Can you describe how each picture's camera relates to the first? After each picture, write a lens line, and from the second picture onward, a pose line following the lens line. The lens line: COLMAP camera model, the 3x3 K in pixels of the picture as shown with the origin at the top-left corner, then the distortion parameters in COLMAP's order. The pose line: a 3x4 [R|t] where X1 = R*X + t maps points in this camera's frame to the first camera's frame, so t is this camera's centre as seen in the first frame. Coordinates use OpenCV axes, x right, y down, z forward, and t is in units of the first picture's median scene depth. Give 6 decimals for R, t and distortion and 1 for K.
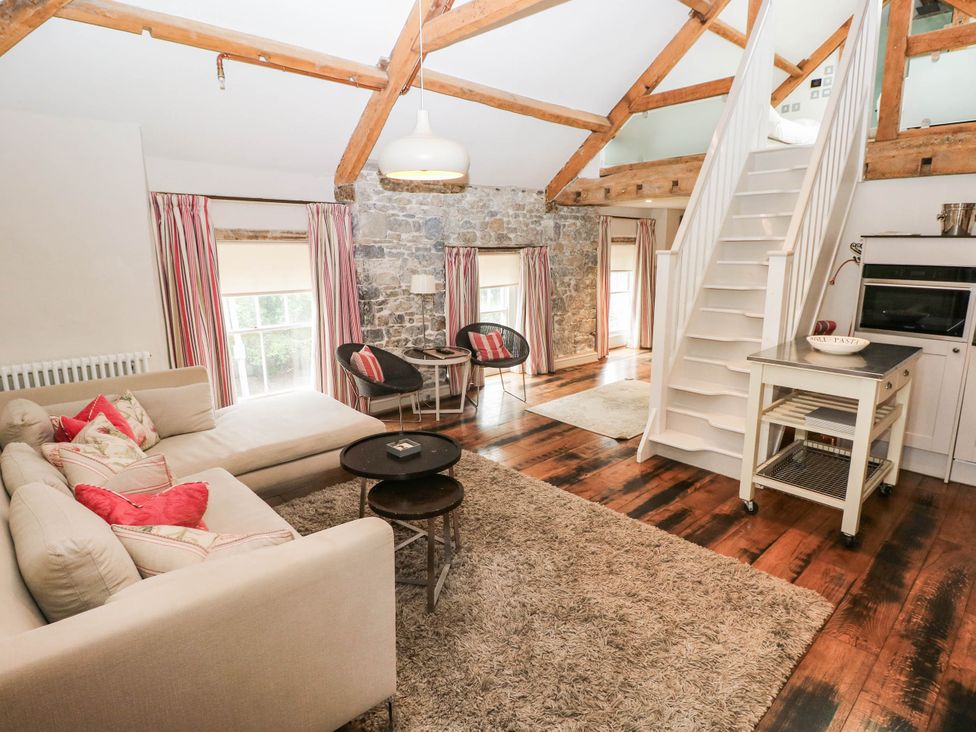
lens RADIAL K [[539.6, 0, 490.6], [0, 539.6, 363.2], [0, 0, 1]] dist [-0.016164, -0.006969]
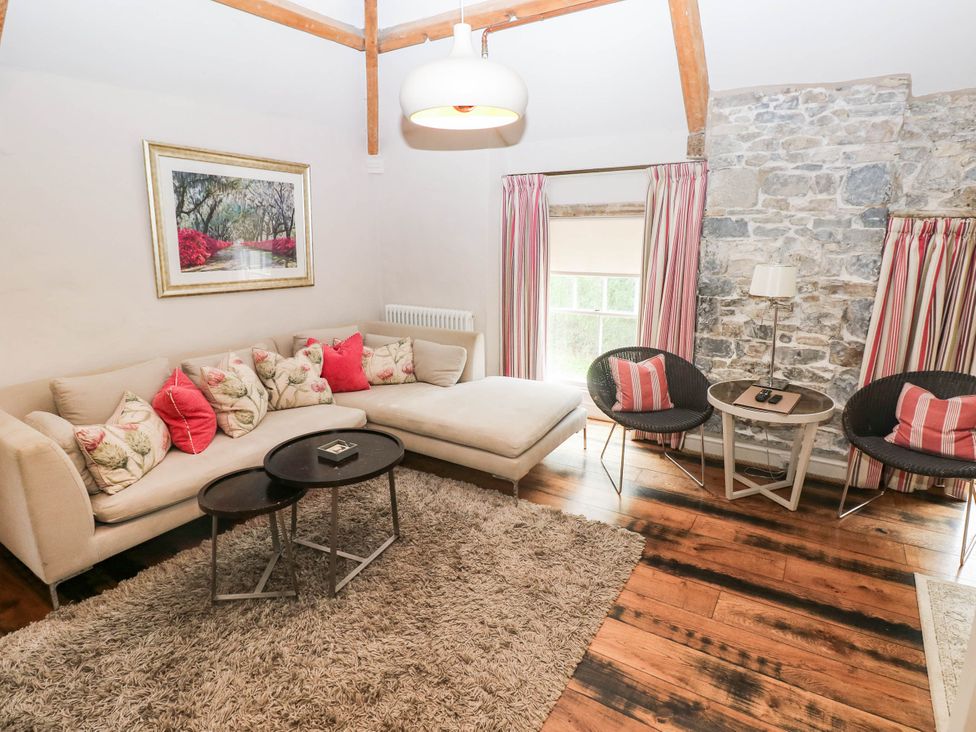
lens RADIAL K [[539.6, 0, 493.8], [0, 539.6, 356.5], [0, 0, 1]] dist [-0.016164, -0.006969]
pose [[0.235642, 0.210114, -0.948854, 0.390349], [-0.195151, 0.966692, 0.165599, -0.102060], [0.952044, 0.146148, 0.268798, 0.551164]]
